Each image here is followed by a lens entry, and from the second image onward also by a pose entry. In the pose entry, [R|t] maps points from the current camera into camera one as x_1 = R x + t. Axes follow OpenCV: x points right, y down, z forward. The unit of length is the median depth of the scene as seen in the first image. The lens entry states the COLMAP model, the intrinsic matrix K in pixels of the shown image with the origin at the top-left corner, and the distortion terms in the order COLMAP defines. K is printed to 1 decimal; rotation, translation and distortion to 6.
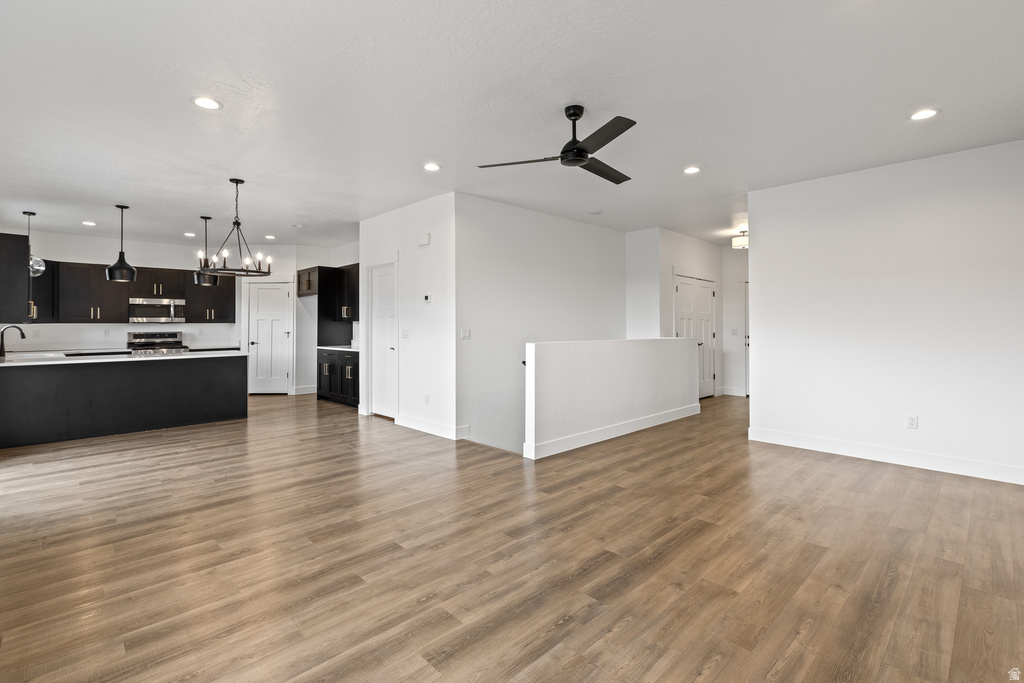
lens RADIAL K [[477.4, 0, 513.2], [0, 477.4, 320.0], [0, 0, 1]] dist [0.000407, -0.000637]
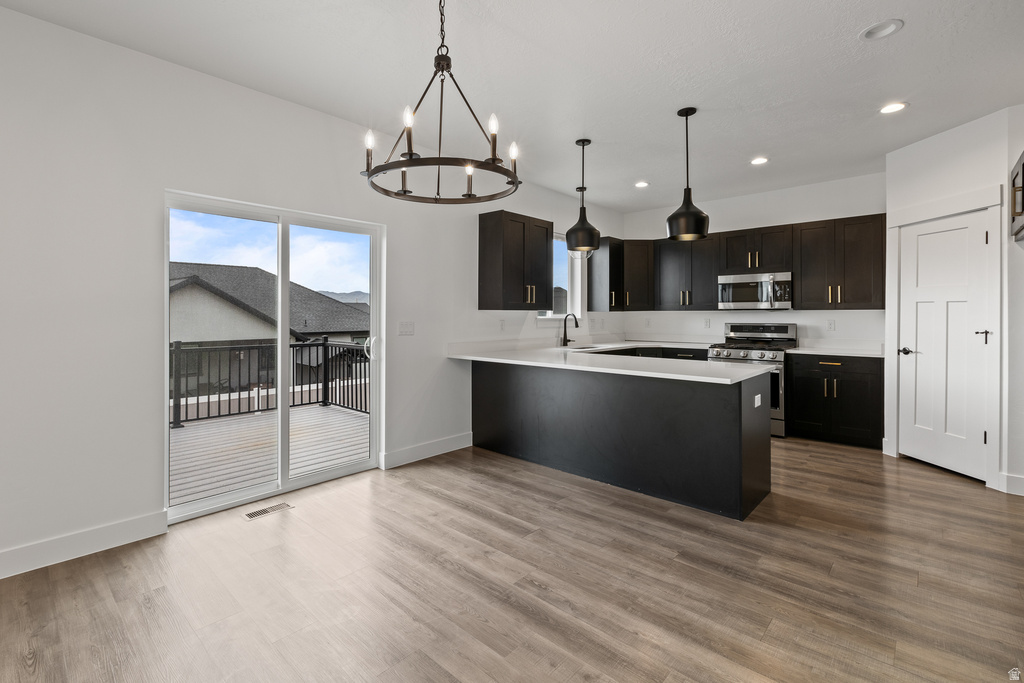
lens RADIAL K [[462.8, 0, 509.9], [0, 462.8, 313.8], [0, 0, 1]] dist [-0.001422, -0.000152]
pose [[0.059286, 0.003920, -0.998233, -0.119004], [0.009871, 0.999941, 0.004513, 0.005558], [0.998192, -0.010121, 0.059243, 0.656932]]
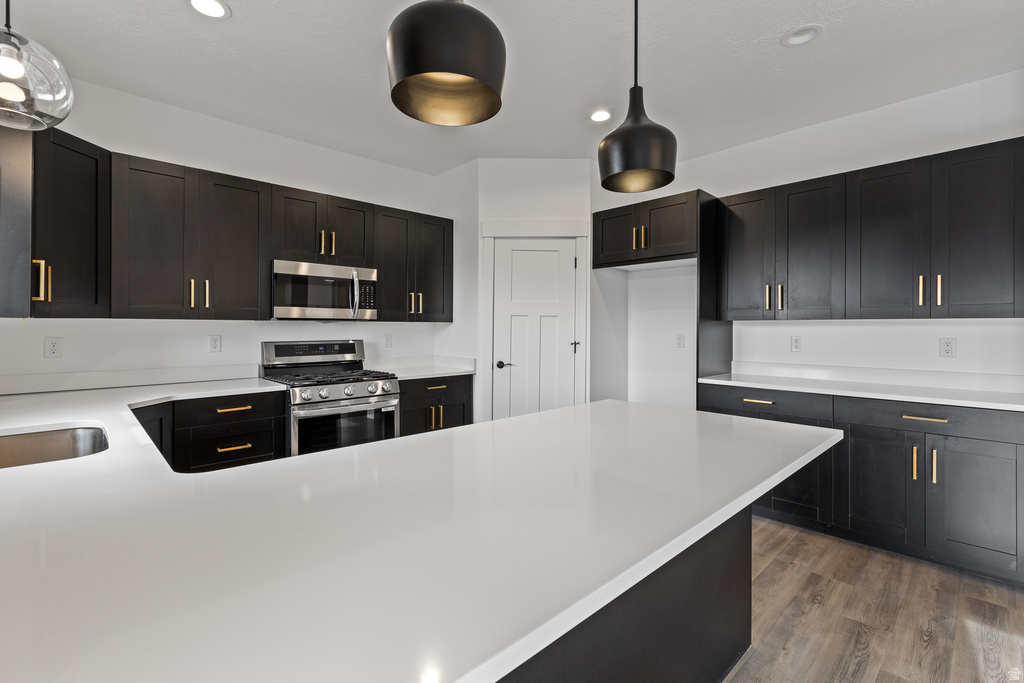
lens RADIAL K [[457.7, 0, 504.8], [0, 457.7, 327.5], [0, 0, 1]] dist [-0.001705, 0.000052]
pose [[0.999654, 0.007563, -0.025177, -0.607395], [-0.007349, 0.999936, 0.008571, 0.008495], [0.025240, -0.008383, 0.999646, 0.621605]]
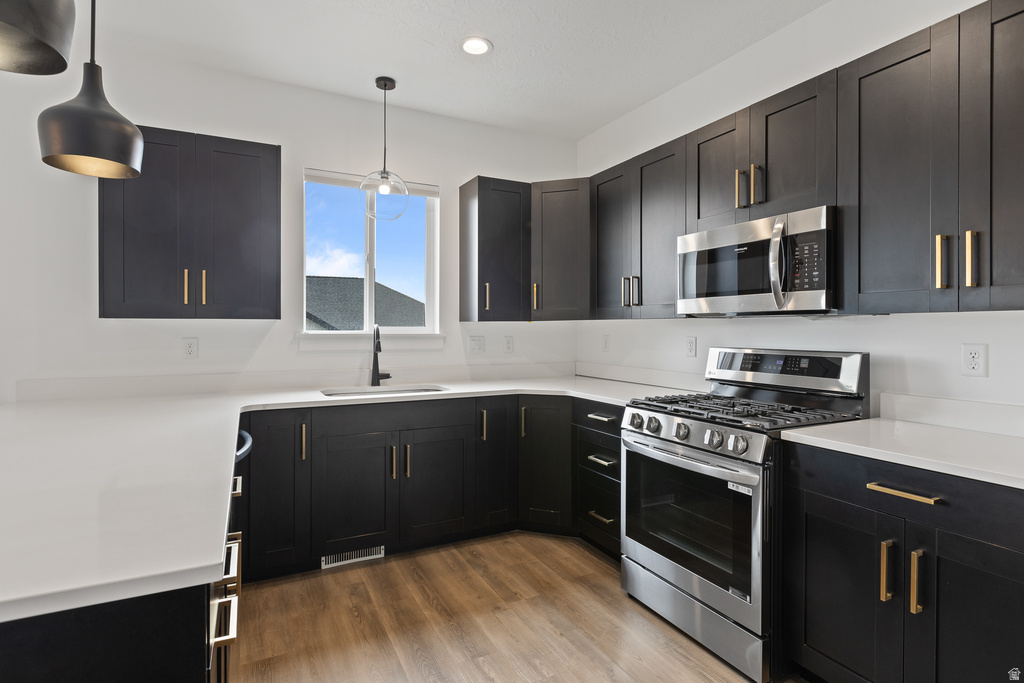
lens RADIAL K [[498.1, 0, 512.0], [0, 498.1, 341.5], [0, 0, 1]] dist [-0.000618, -0.000136]
pose [[-0.301201, 0.029029, -0.953119, -0.470042], [0.009909, 0.999578, 0.027313, 0.012437], [0.953509, -0.001218, -0.301361, 1.021744]]
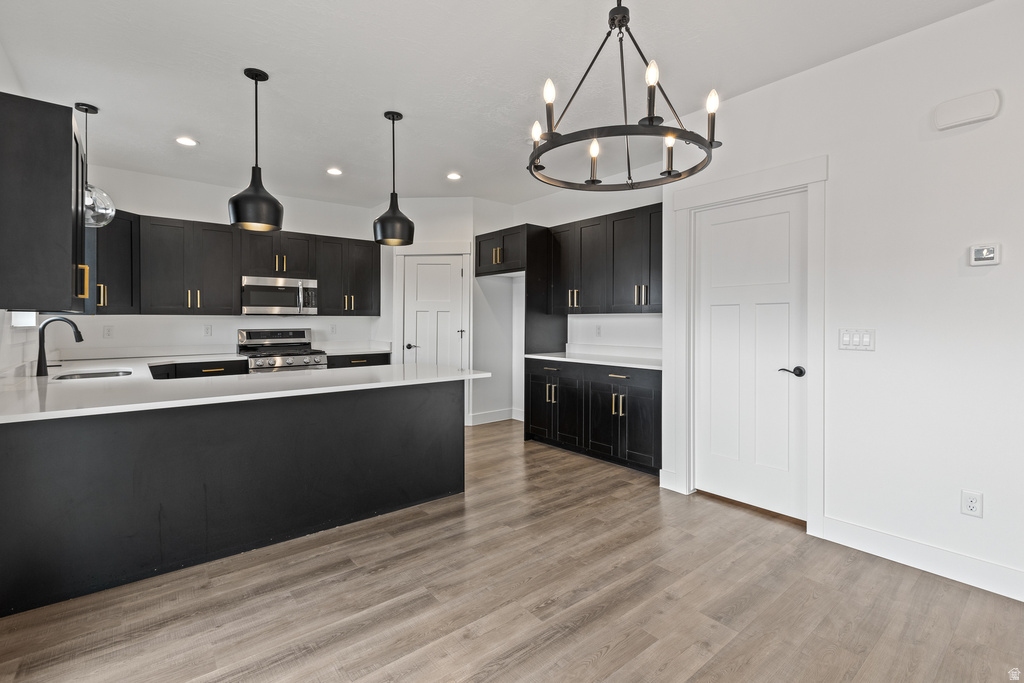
lens RADIAL K [[464.0, 0, 507.5], [0, 464.0, 326.0], [0, 0, 1]] dist [-0.000705, -0.000009]
pose [[0.995379, 0.007319, -0.095745, -0.398055], [-0.005179, 0.999732, 0.022584, 0.005435], [0.095885, -0.021984, 0.995150, 0.422419]]
